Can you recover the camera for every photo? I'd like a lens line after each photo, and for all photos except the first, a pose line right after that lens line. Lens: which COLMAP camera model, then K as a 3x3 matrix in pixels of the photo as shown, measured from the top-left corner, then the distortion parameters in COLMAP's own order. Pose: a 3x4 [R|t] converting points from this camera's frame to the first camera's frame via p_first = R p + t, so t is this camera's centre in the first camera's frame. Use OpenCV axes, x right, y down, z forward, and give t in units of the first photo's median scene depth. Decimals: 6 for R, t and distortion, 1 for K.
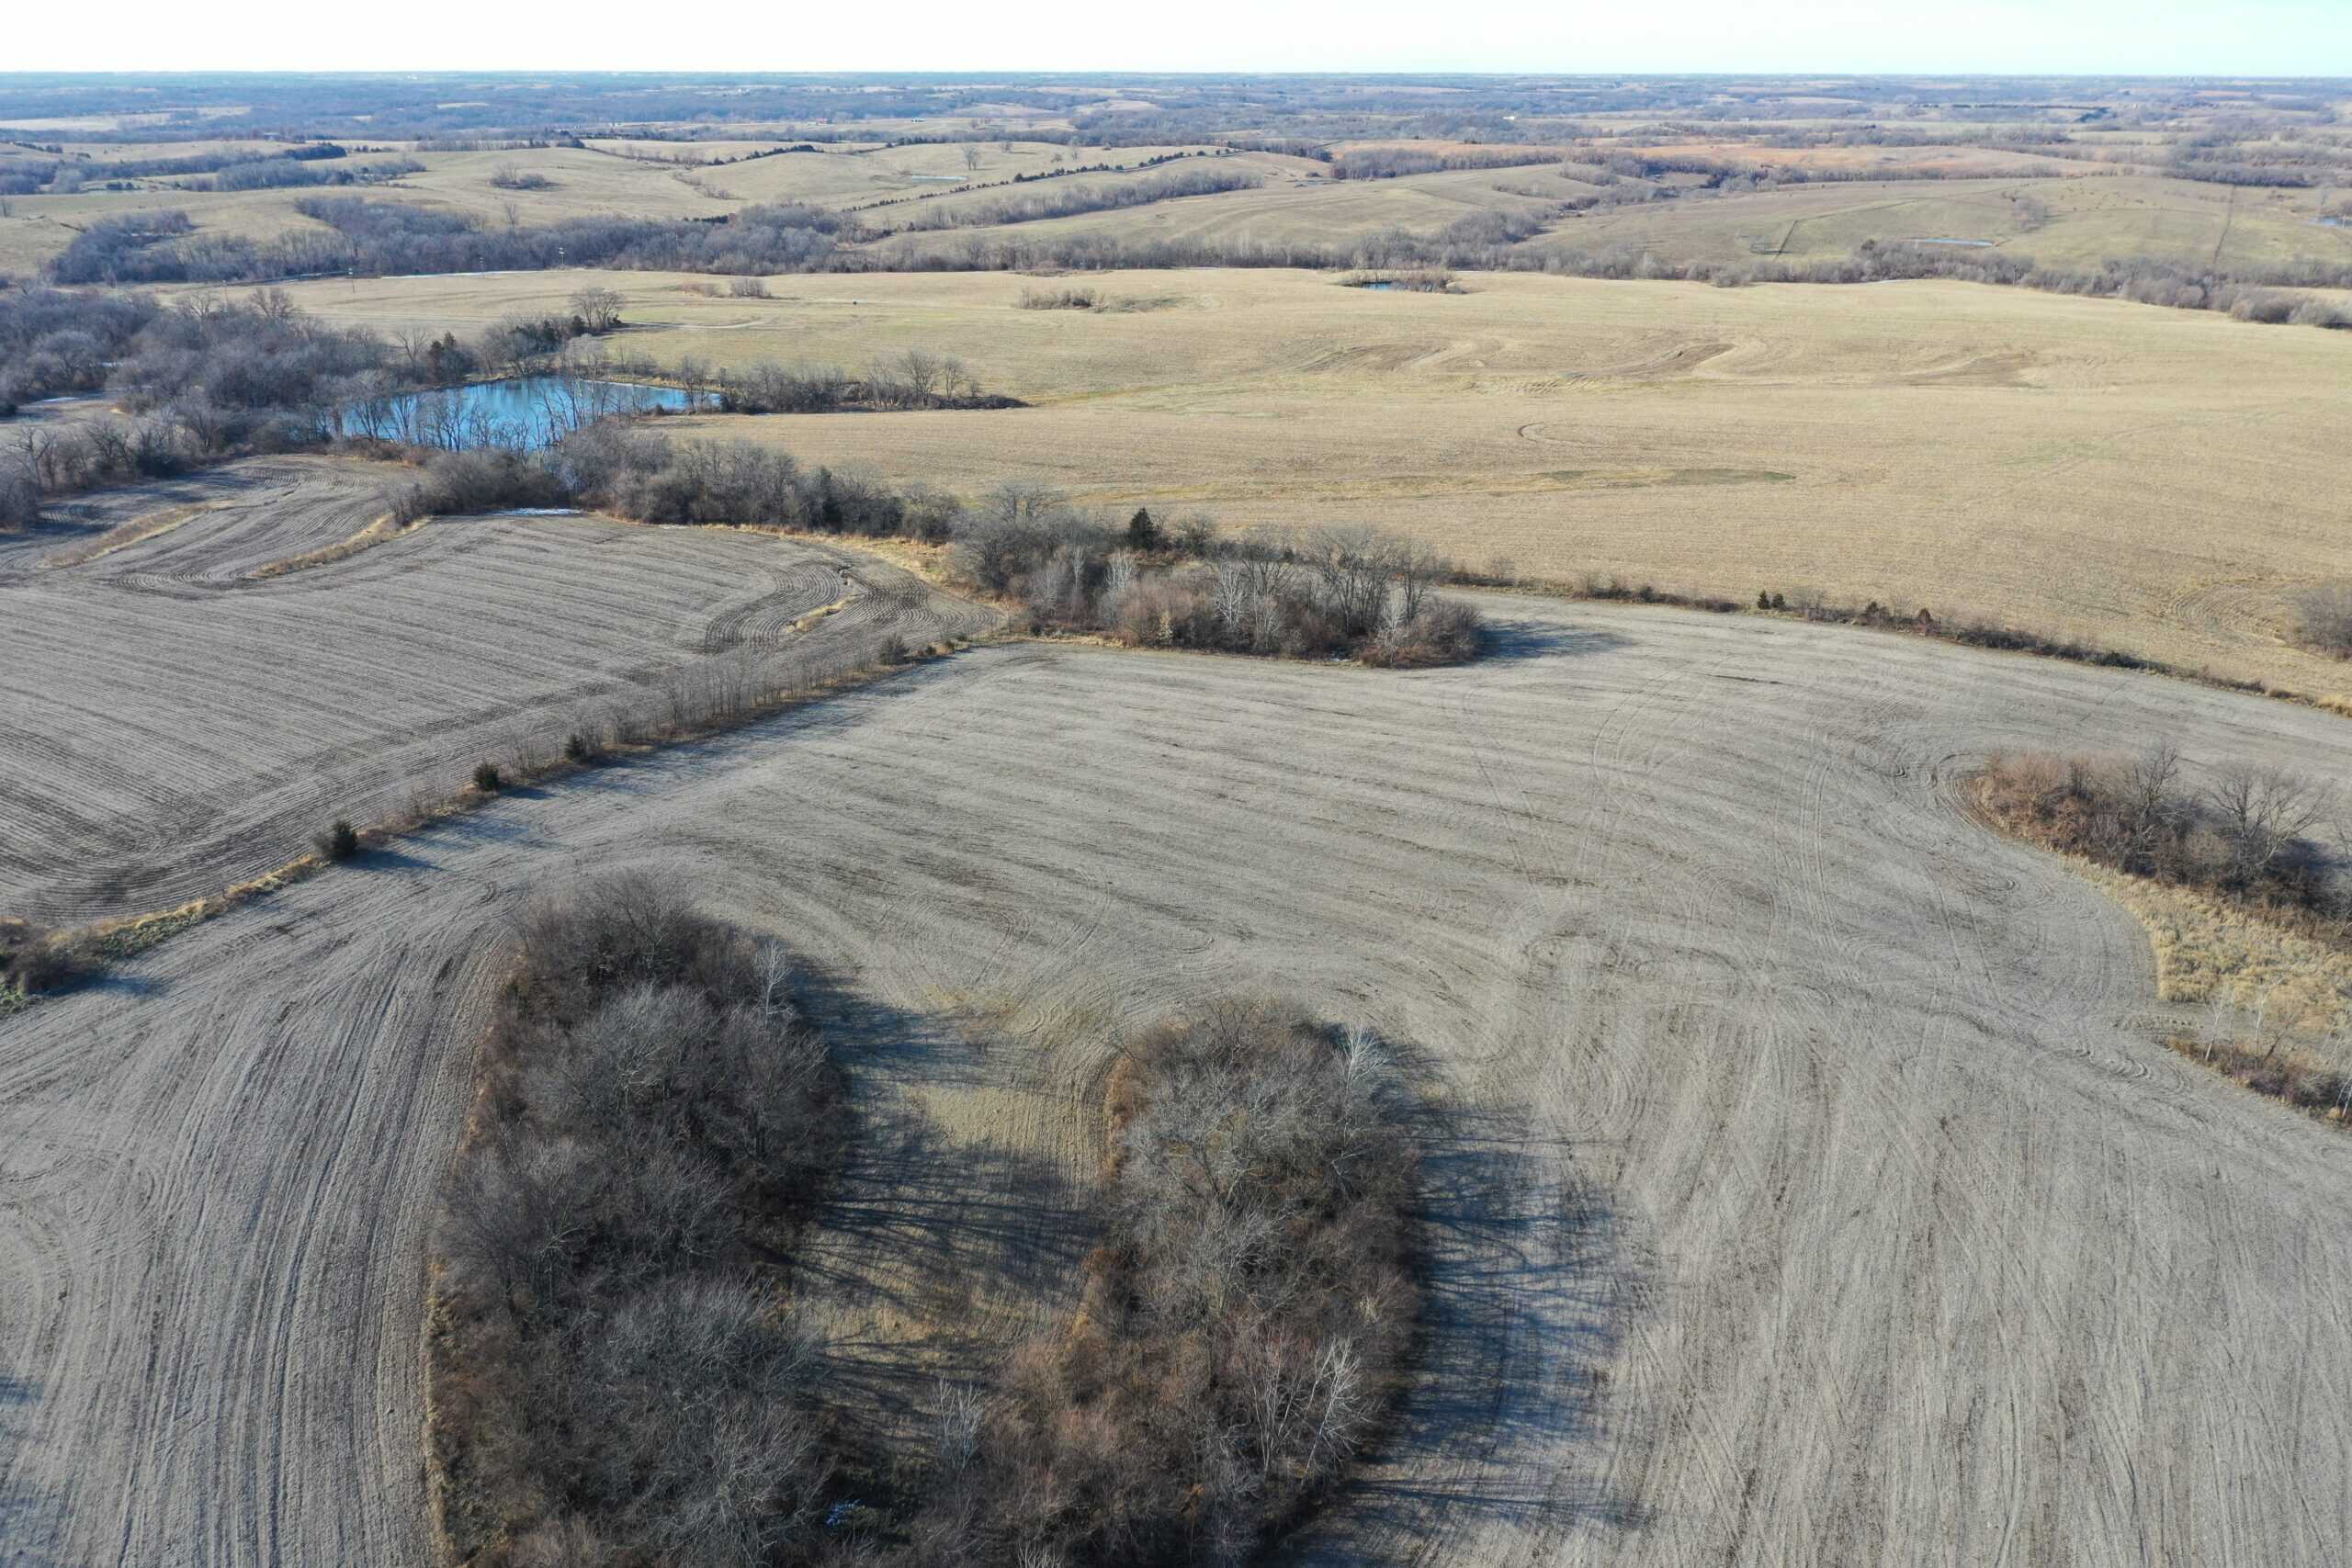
lens RADIAL K [[1861.2, 0, 1177.3], [0, 1861.2, 787.0], [0, 0, 1]] dist [-0.005134, -0.005053]
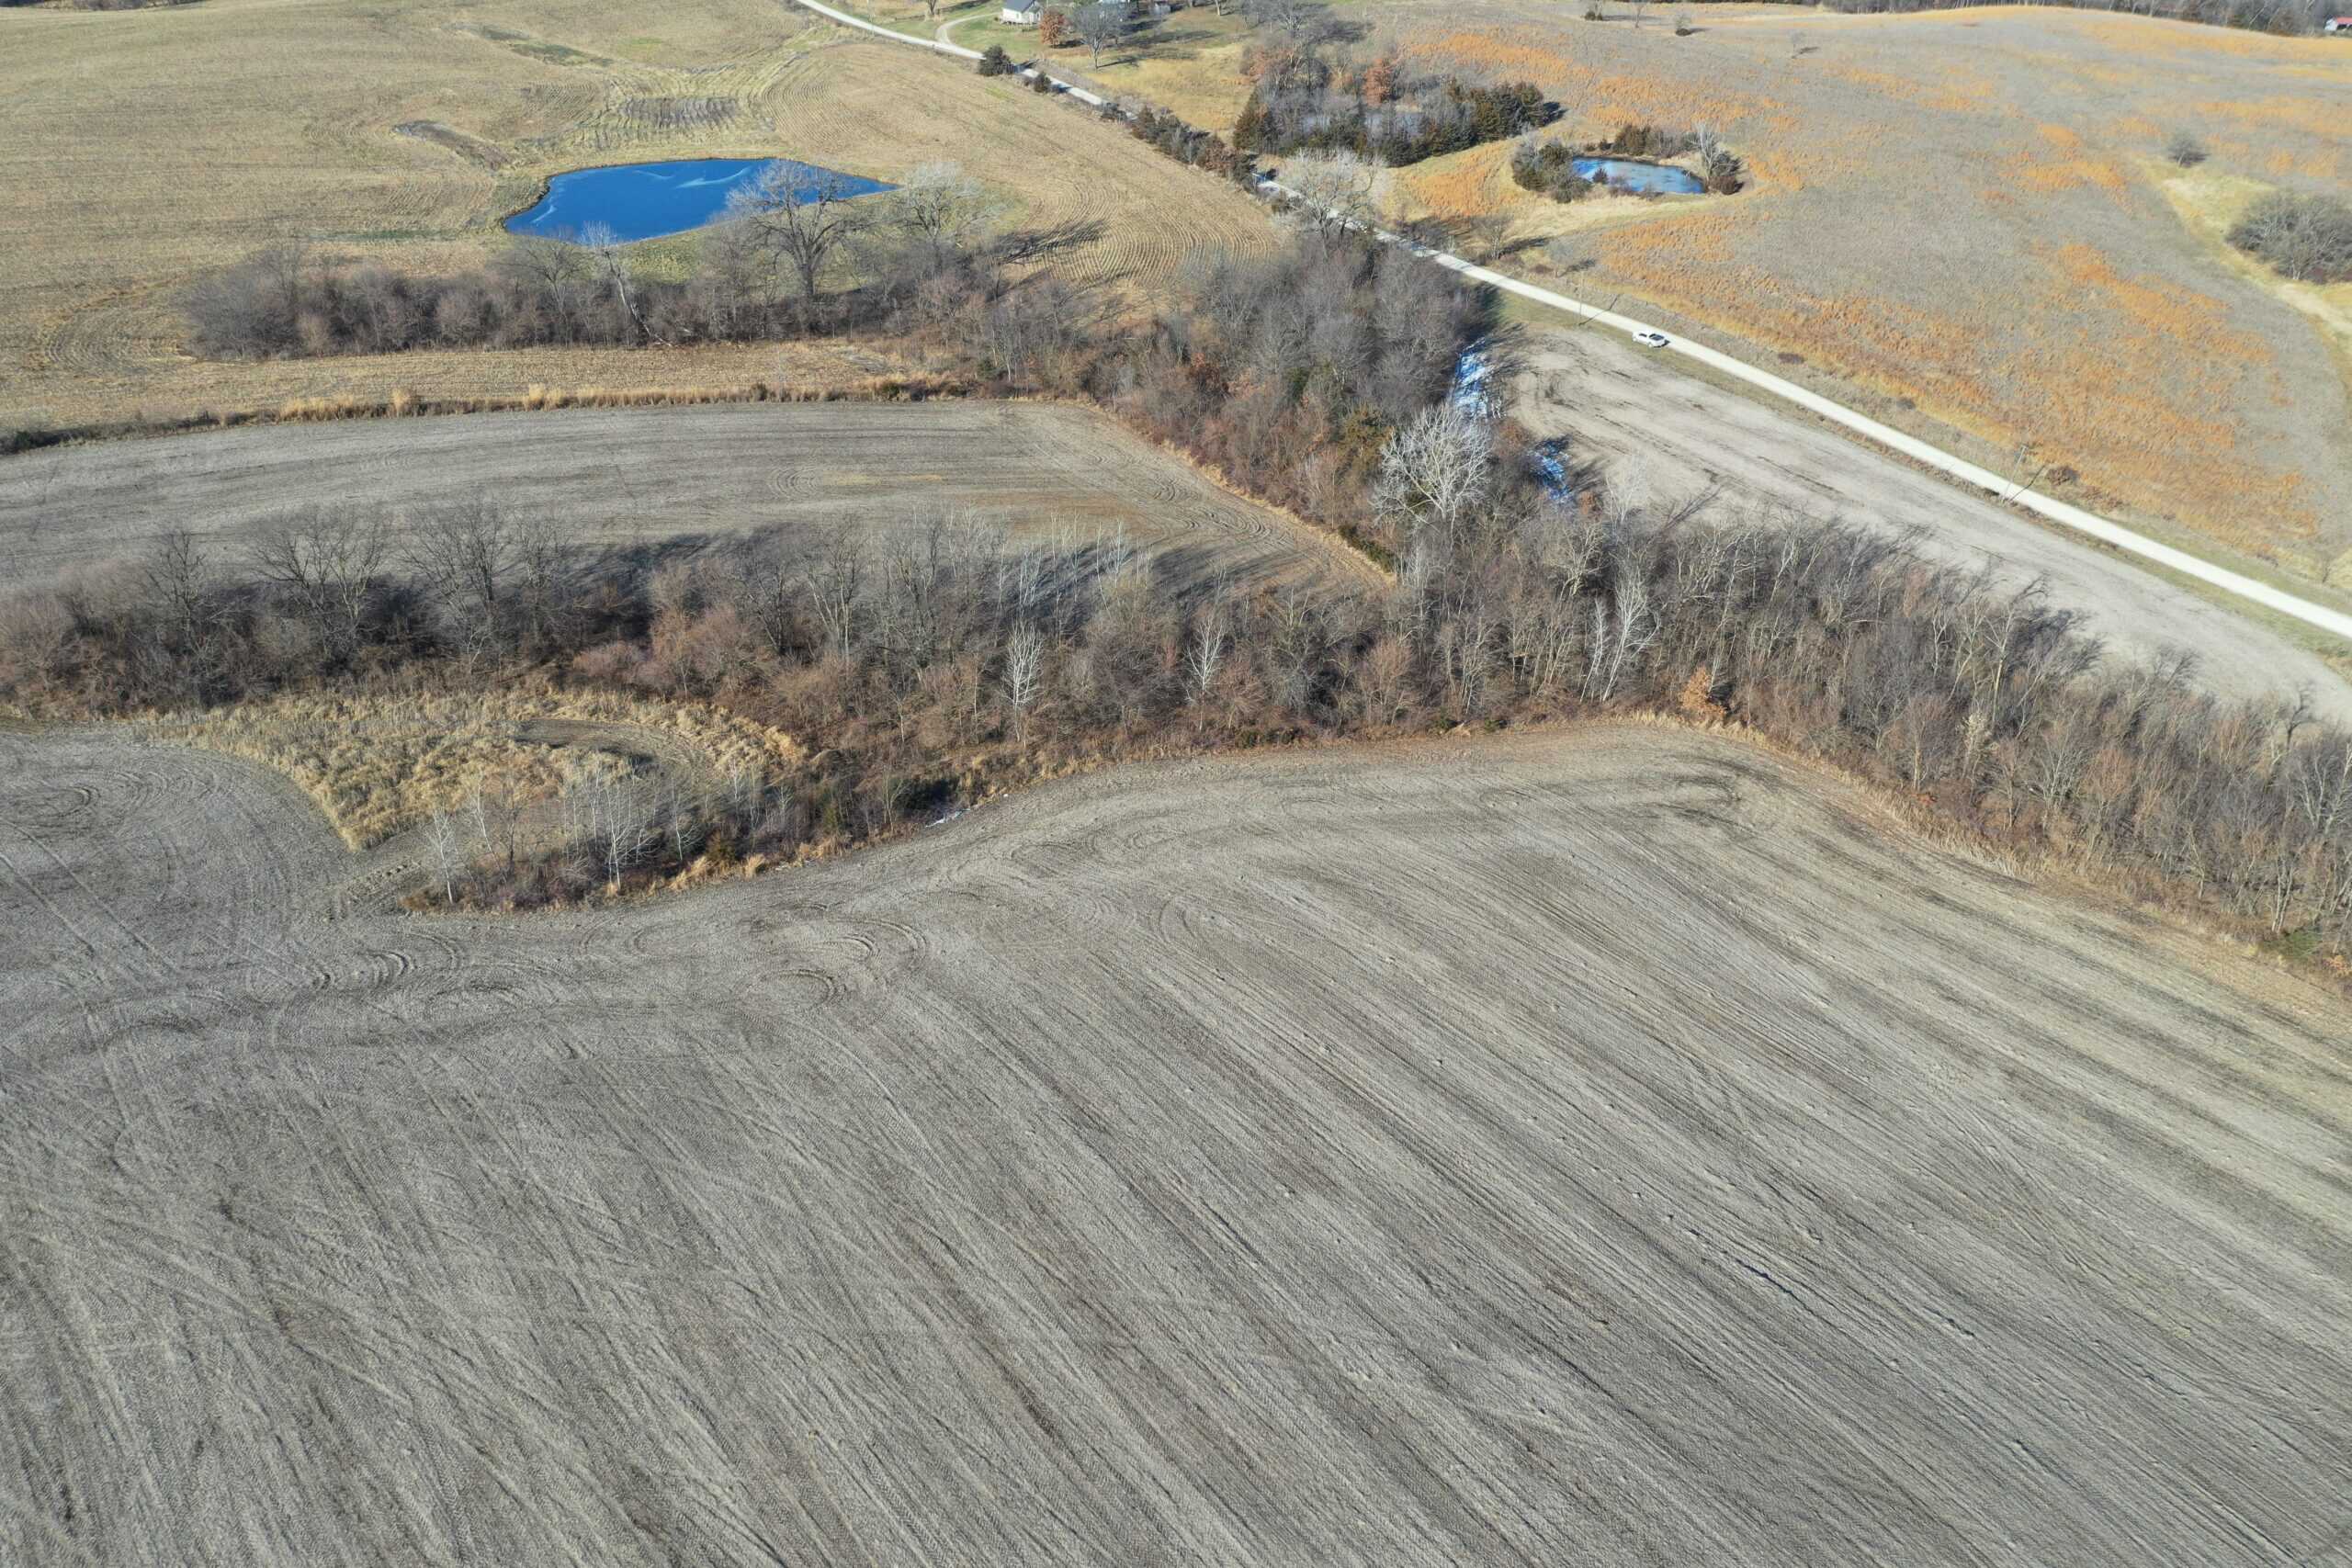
lens RADIAL K [[1861.2, 0, 1160.2], [0, 1861.2, 764.2], [0, 0, 1]] dist [-0.005134, -0.005053]
pose [[0.466553, -0.440766, 0.766846, 0.102760], [0.333873, 0.890611, 0.308773, -0.038983], [-0.819058, 0.111971, 0.562678, 0.265911]]
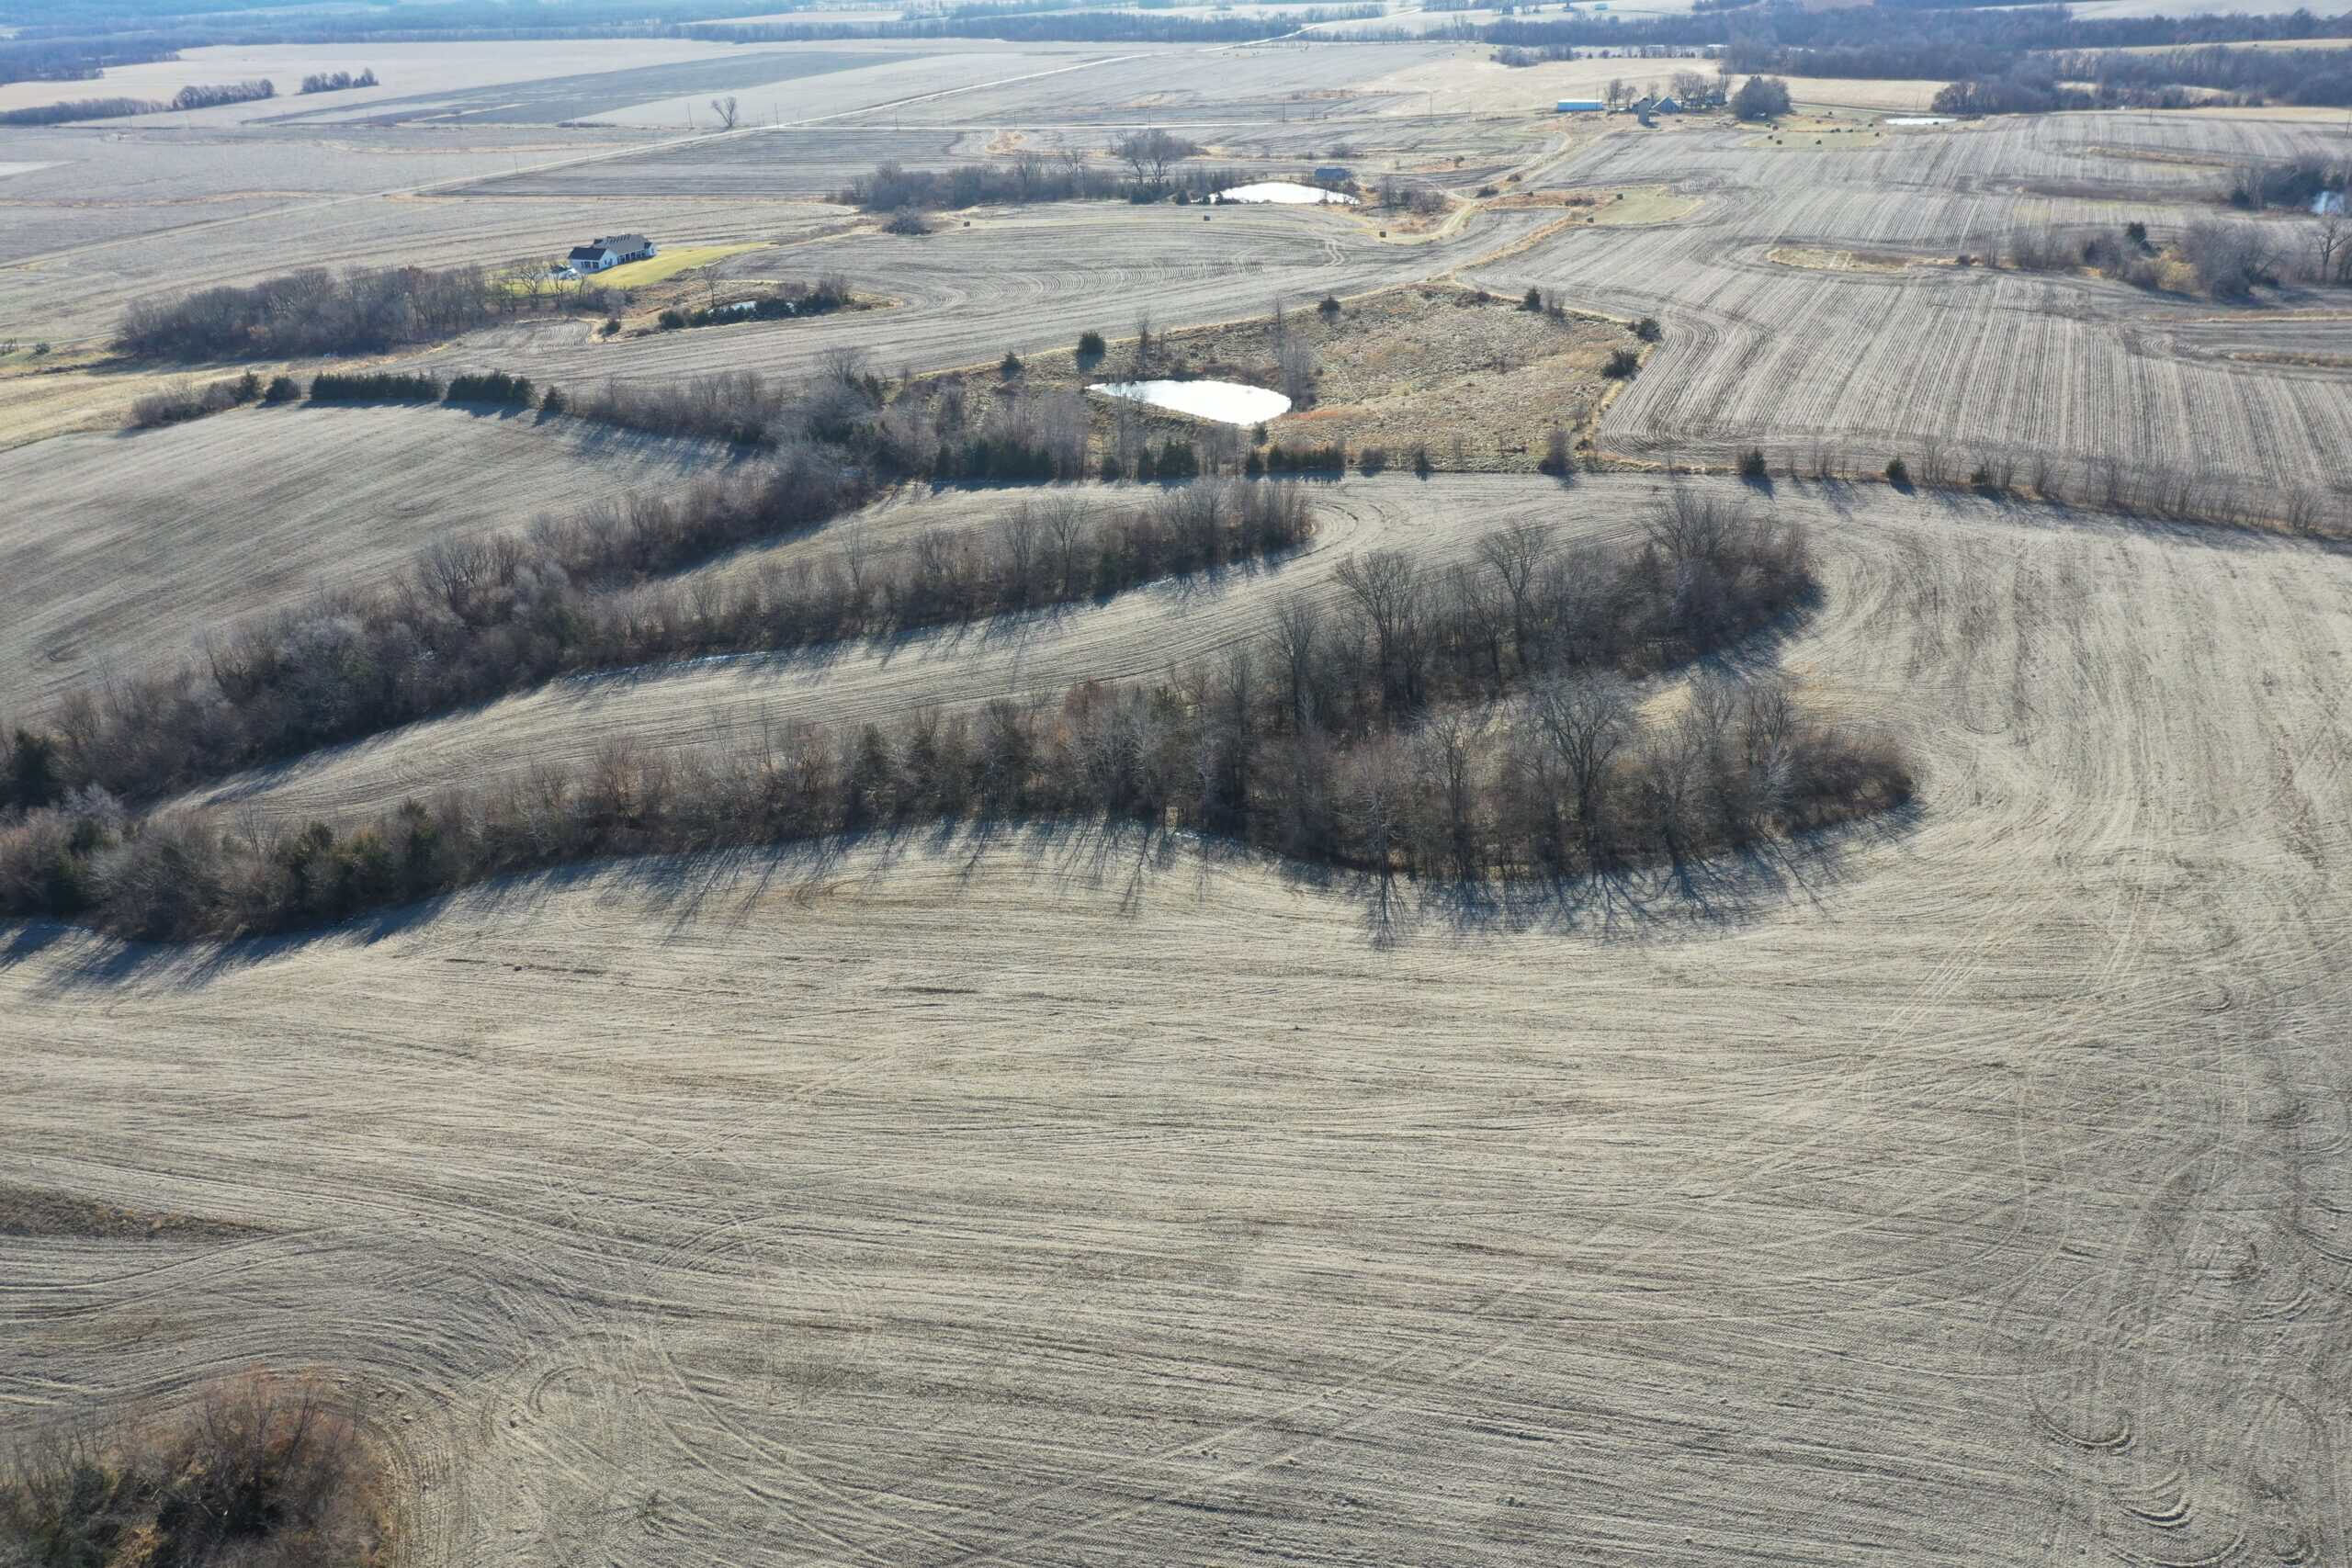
lens RADIAL K [[1861.2, 0, 1158.8], [0, 1861.2, 780.8], [0, 0, 1]] dist [-0.005134, -0.005053]
pose [[0.133365, 0.407954, -0.903209, 0.880432], [-0.329190, 0.877842, 0.347889, -0.102613], [0.934798, 0.250931, 0.251368, 0.254797]]
